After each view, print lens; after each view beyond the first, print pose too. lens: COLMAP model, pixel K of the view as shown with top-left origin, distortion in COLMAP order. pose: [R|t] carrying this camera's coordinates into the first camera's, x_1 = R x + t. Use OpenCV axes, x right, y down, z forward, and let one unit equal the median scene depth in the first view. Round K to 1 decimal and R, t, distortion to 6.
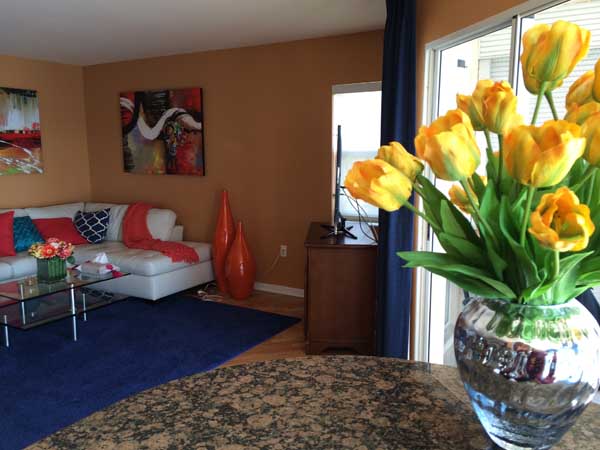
lens RADIAL K [[515.9, 0, 304.1], [0, 515.9, 225.7], [0, 0, 1]] dist [0.076309, -0.105787]
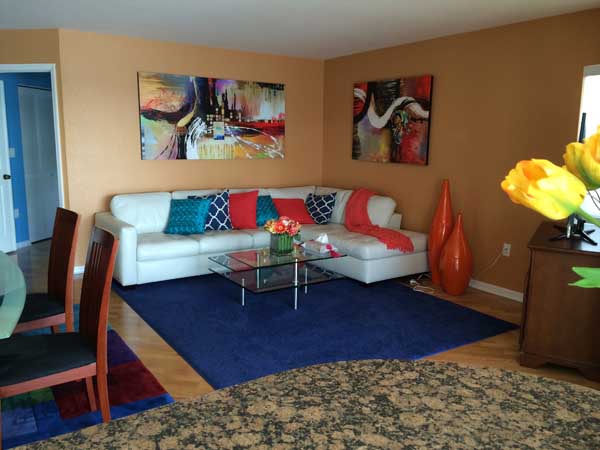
lens RADIAL K [[515.9, 0, 299.2], [0, 515.9, 227.3], [0, 0, 1]] dist [0.076309, -0.105787]
pose [[0.901976, 0.088428, -0.422635, 0.019530], [-0.077727, 0.996067, 0.042526, -0.002396], [0.424733, -0.005507, 0.905302, 0.002978]]
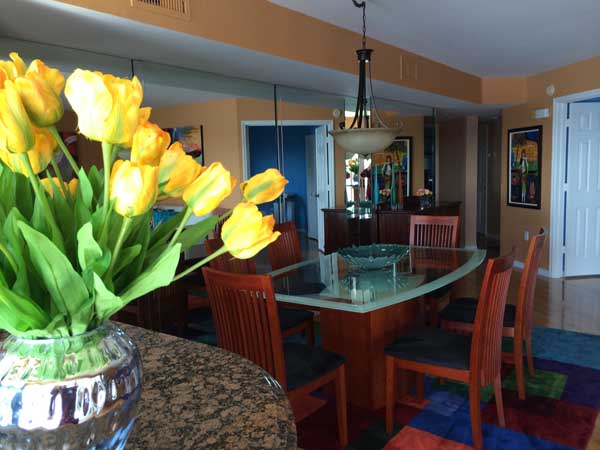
lens RADIAL K [[515.9, 0, 301.1], [0, 515.9, 225.4], [0, 0, 1]] dist [0.076309, -0.105787]
pose [[-0.115257, 0.118431, -0.986250, 0.184222], [-0.108399, 0.985438, 0.131002, -0.036835], [0.987403, 0.122007, -0.100741, 0.257896]]
